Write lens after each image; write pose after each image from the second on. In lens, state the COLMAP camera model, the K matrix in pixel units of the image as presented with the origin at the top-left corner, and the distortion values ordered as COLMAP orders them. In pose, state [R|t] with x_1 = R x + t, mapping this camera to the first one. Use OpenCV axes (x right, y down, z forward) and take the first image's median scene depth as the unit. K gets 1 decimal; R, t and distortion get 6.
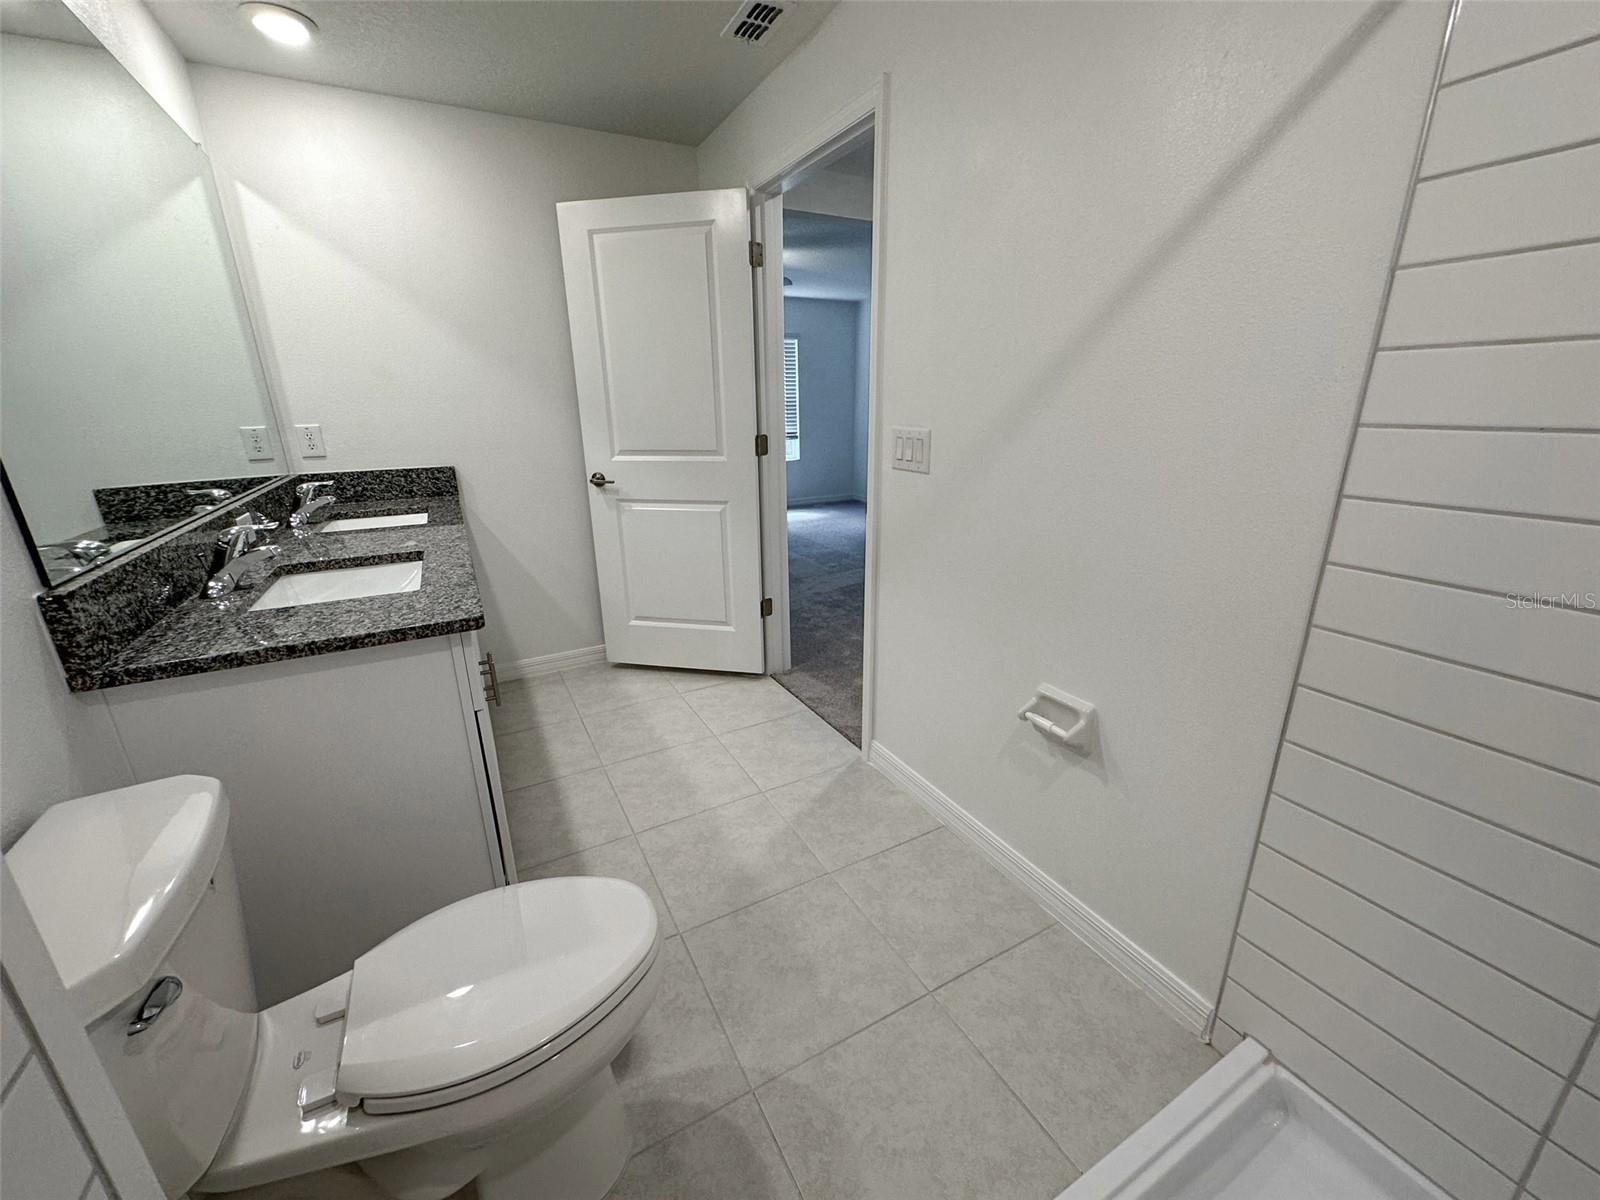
lens RADIAL K [[639.0, 0, 798.8], [0, 639.0, 598.6], [0, 0, 1]] dist [-0.004986, 0.001241]
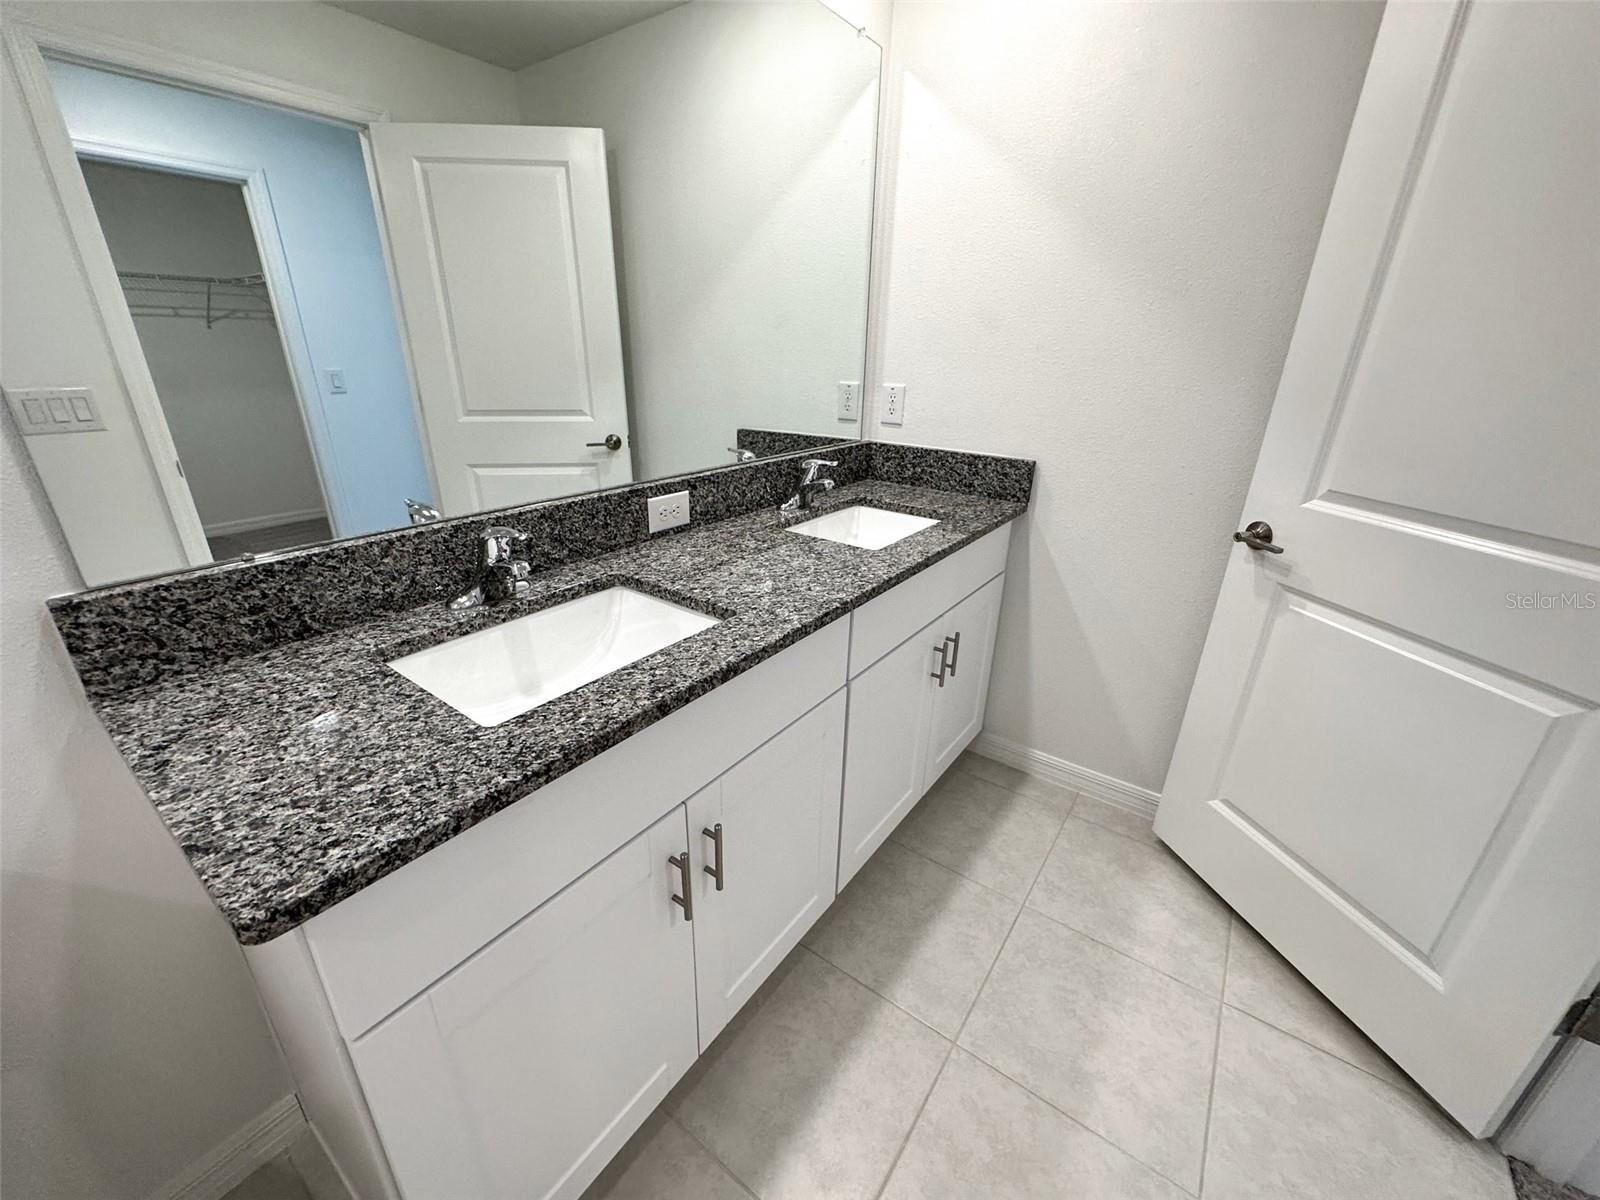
lens RADIAL K [[639.0, 0, 798.8], [0, 639.0, 598.6], [0, 0, 1]] dist [-0.004986, 0.001241]
pose [[0.429369, 0.357259, -0.829463, -0.040381], [-0.299248, 0.922828, 0.242568, -0.182676], [0.852111, 0.144064, 0.503143, 0.525787]]
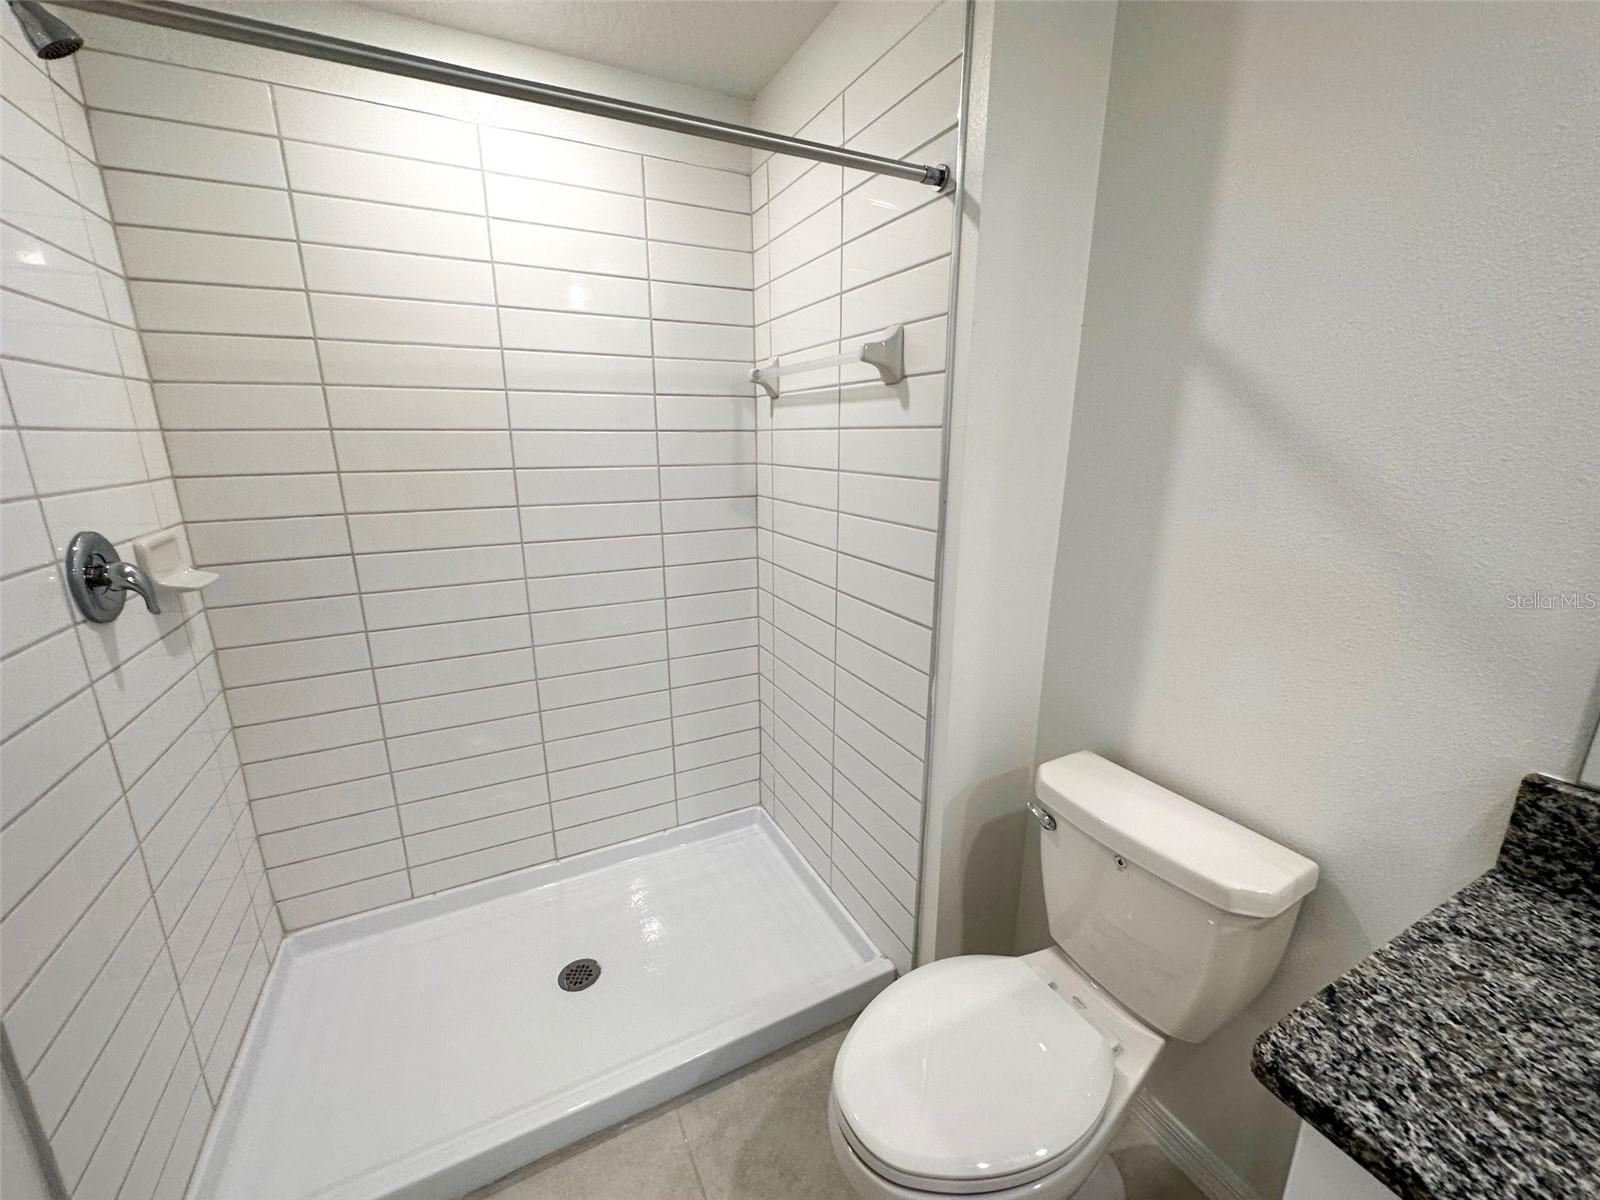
lens RADIAL K [[639.0, 0, 798.8], [0, 639.0, 598.6], [0, 0, 1]] dist [-0.004986, 0.001241]
pose [[-0.999440, 0.008256, 0.032430, -0.088045], [0.024079, 0.850407, 0.525574, -0.252084], [-0.023240, 0.526061, -0.850129, 0.606885]]
